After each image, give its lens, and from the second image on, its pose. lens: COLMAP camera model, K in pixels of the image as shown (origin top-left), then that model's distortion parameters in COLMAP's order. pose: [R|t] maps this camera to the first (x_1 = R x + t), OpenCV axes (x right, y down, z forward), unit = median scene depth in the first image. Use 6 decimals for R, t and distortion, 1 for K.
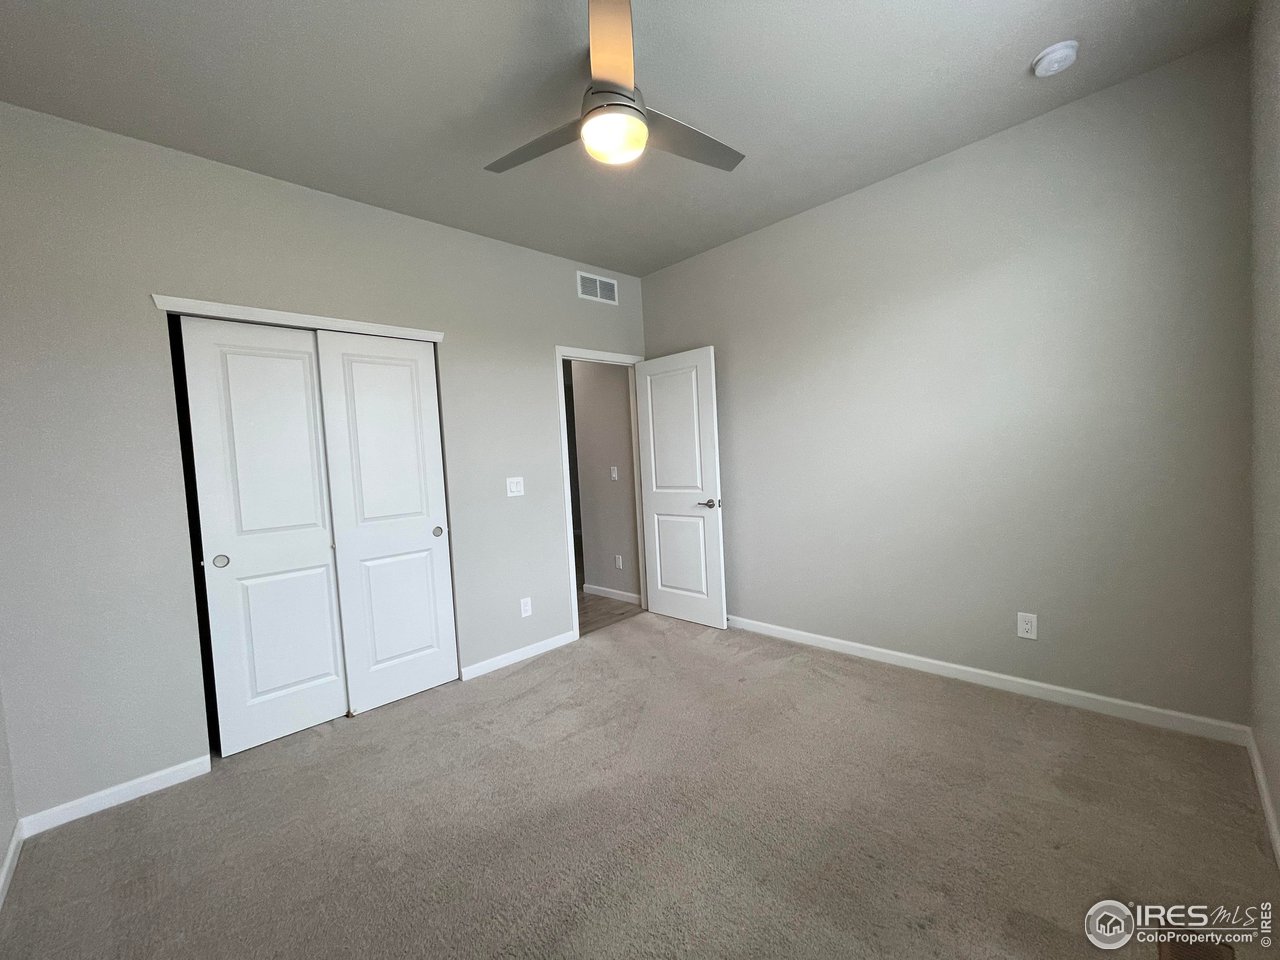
lens RADIAL K [[520.0, 0, 640.0], [0, 520.0, 480.0], [0, 0, 1]] dist [-0.000653, 0.000098]
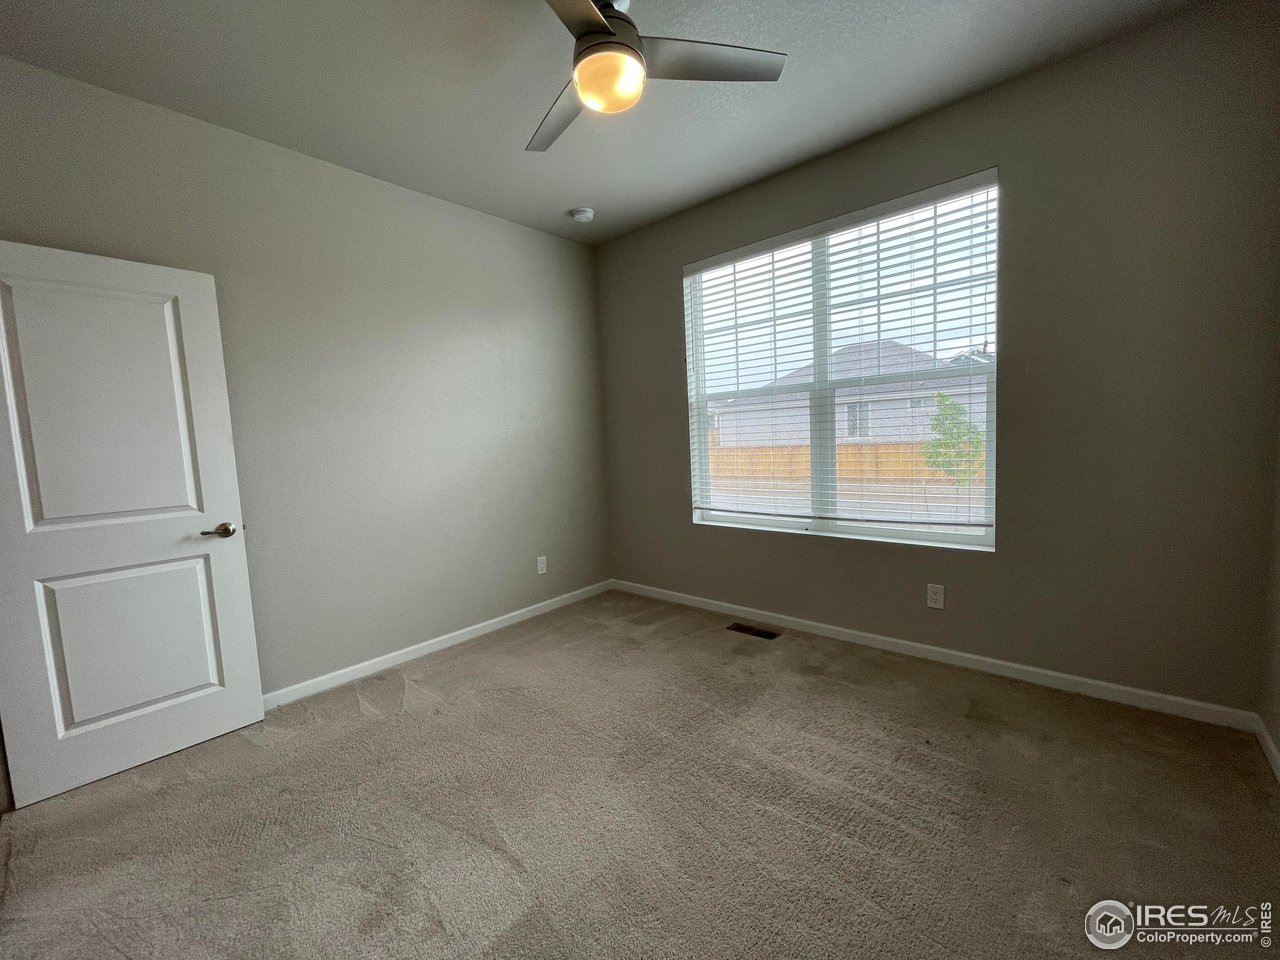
lens RADIAL K [[520.0, 0, 640.0], [0, 520.0, 480.0], [0, 0, 1]] dist [-0.000653, 0.000098]
pose [[-0.066821, -0.025674, 0.997435, -0.511452], [0.091470, 0.995302, 0.031747, 0.012136], [-0.993563, 0.093357, -0.064159, 0.547170]]
